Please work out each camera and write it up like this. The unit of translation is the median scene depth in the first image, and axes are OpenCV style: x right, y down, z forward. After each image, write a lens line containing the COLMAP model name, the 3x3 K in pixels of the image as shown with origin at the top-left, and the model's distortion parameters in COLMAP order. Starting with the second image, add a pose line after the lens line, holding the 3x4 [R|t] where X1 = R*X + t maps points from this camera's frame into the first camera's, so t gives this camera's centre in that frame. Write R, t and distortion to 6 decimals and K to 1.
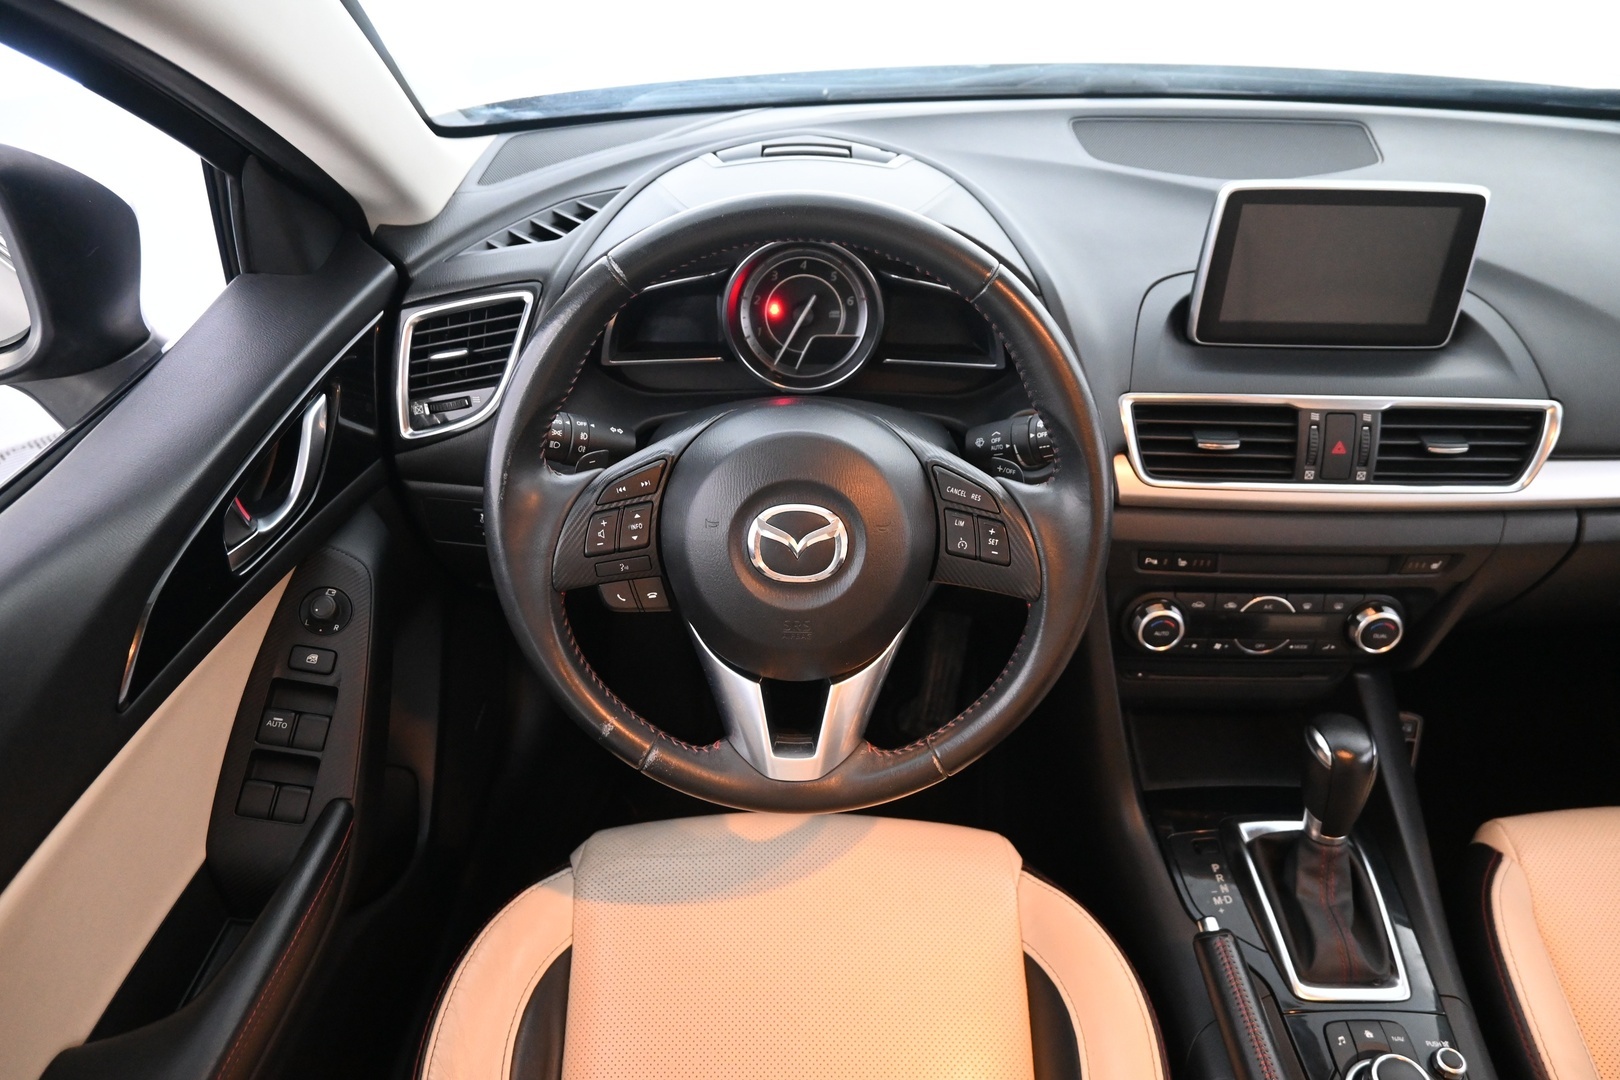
lens RADIAL K [[1122.7, 0, 812.4], [0, 1122.7, 536.3], [0, 0, 1]] dist [-0.005587, 0.001495]
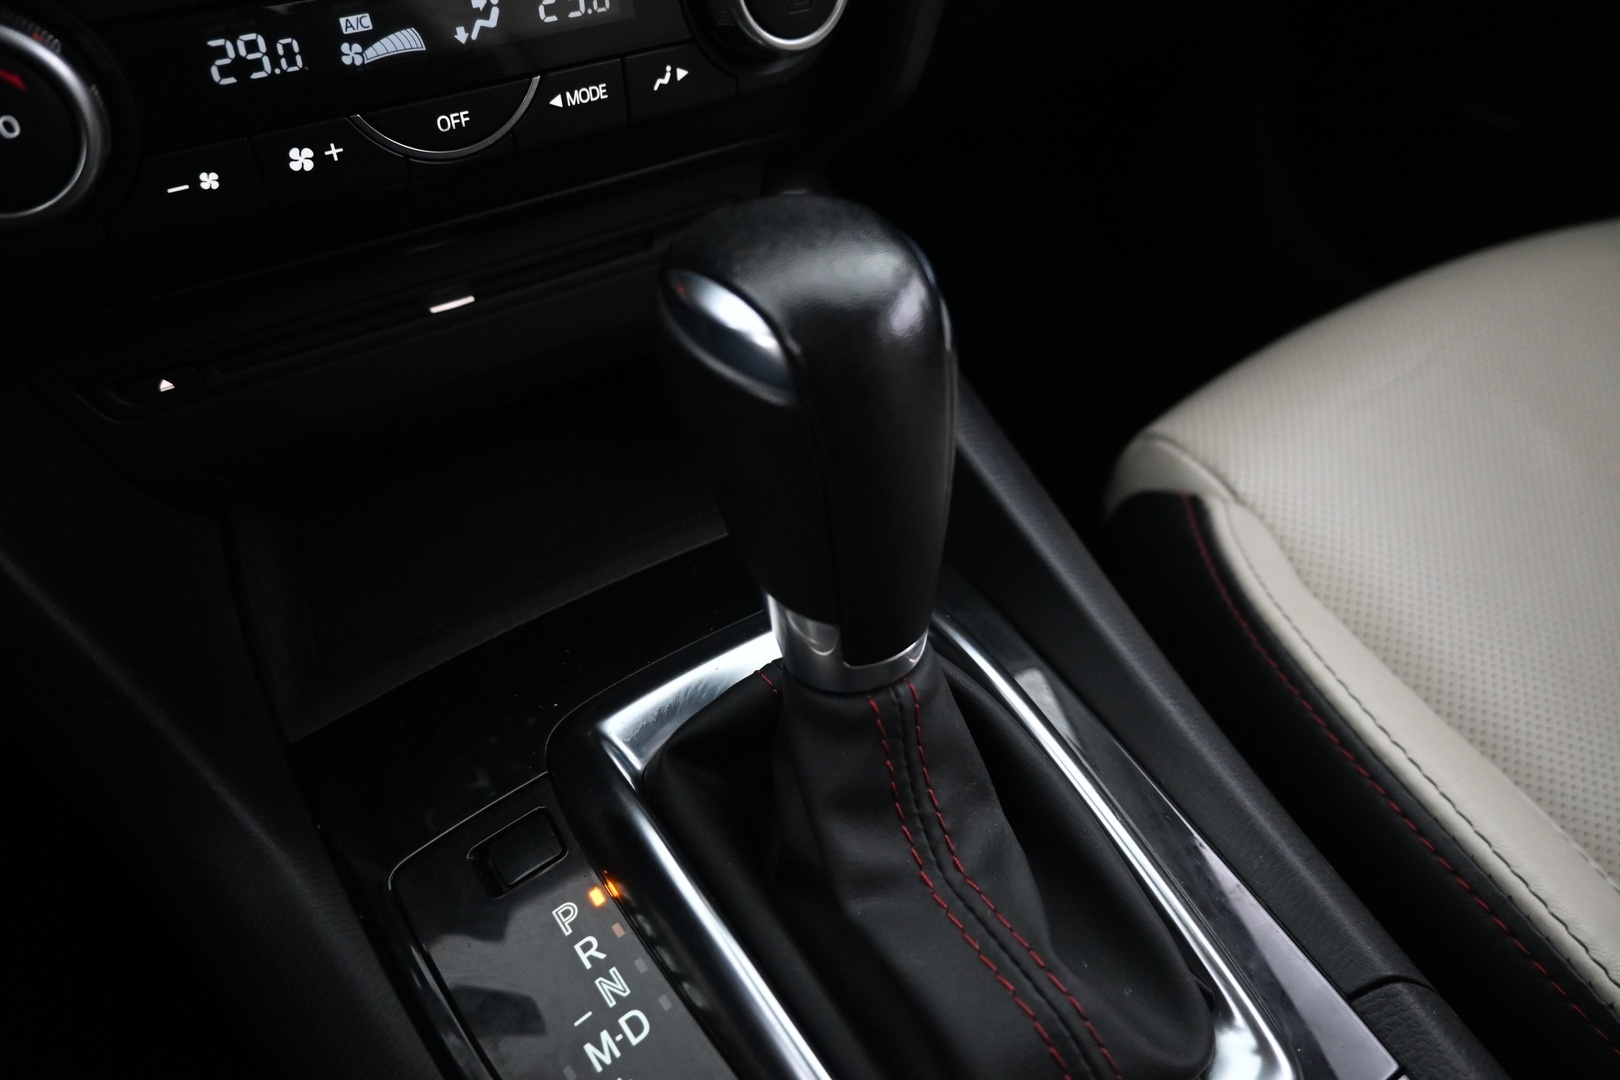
lens RADIAL K [[1122.7, 0, 812.4], [0, 1122.7, 536.3], [0, 0, 1]] dist [-0.005587, 0.001495]
pose [[0.829695, -0.379840, 0.409057, 0.335365], [0.316563, 0.923730, 0.215662, 0.170208], [-0.459775, -0.049441, 0.886658, 0.739032]]
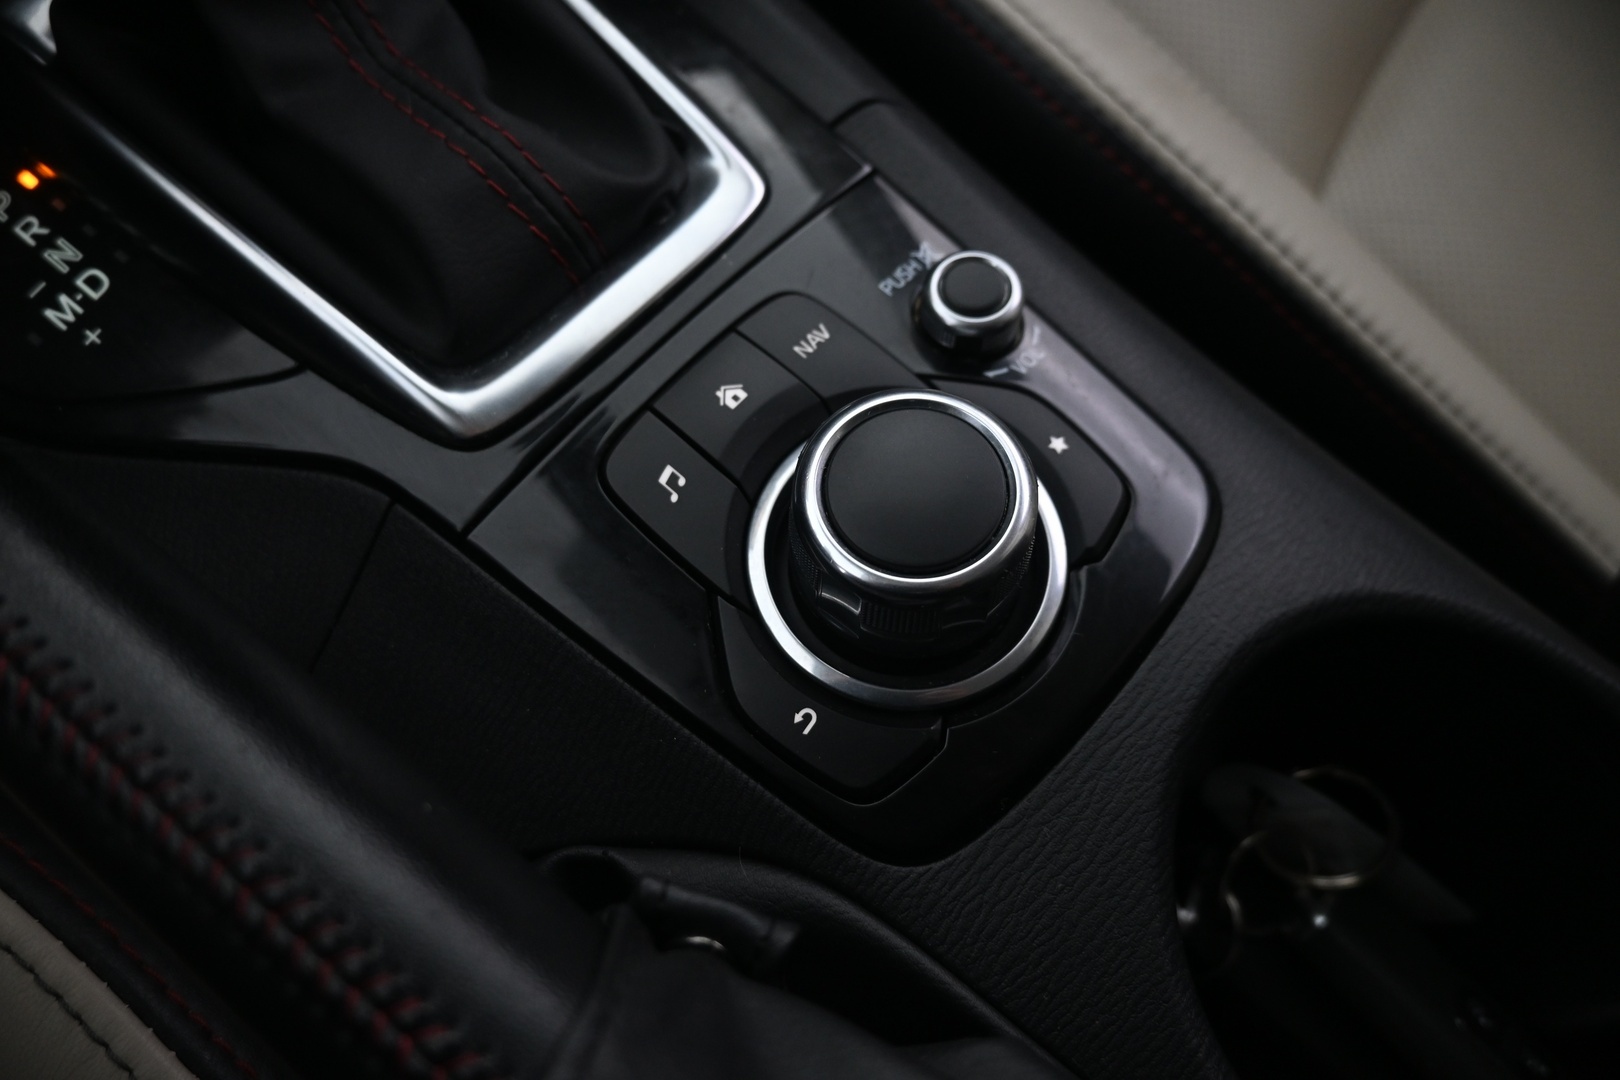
lens RADIAL K [[1122.7, 0, 812.4], [0, 1122.7, 536.3], [0, 0, 1]] dist [-0.005587, 0.001495]
pose [[0.659646, -0.684395, 0.310598, 0.354144], [0.429338, 0.682335, 0.591683, 0.278356], [-0.616877, -0.256950, 0.743936, 0.685561]]
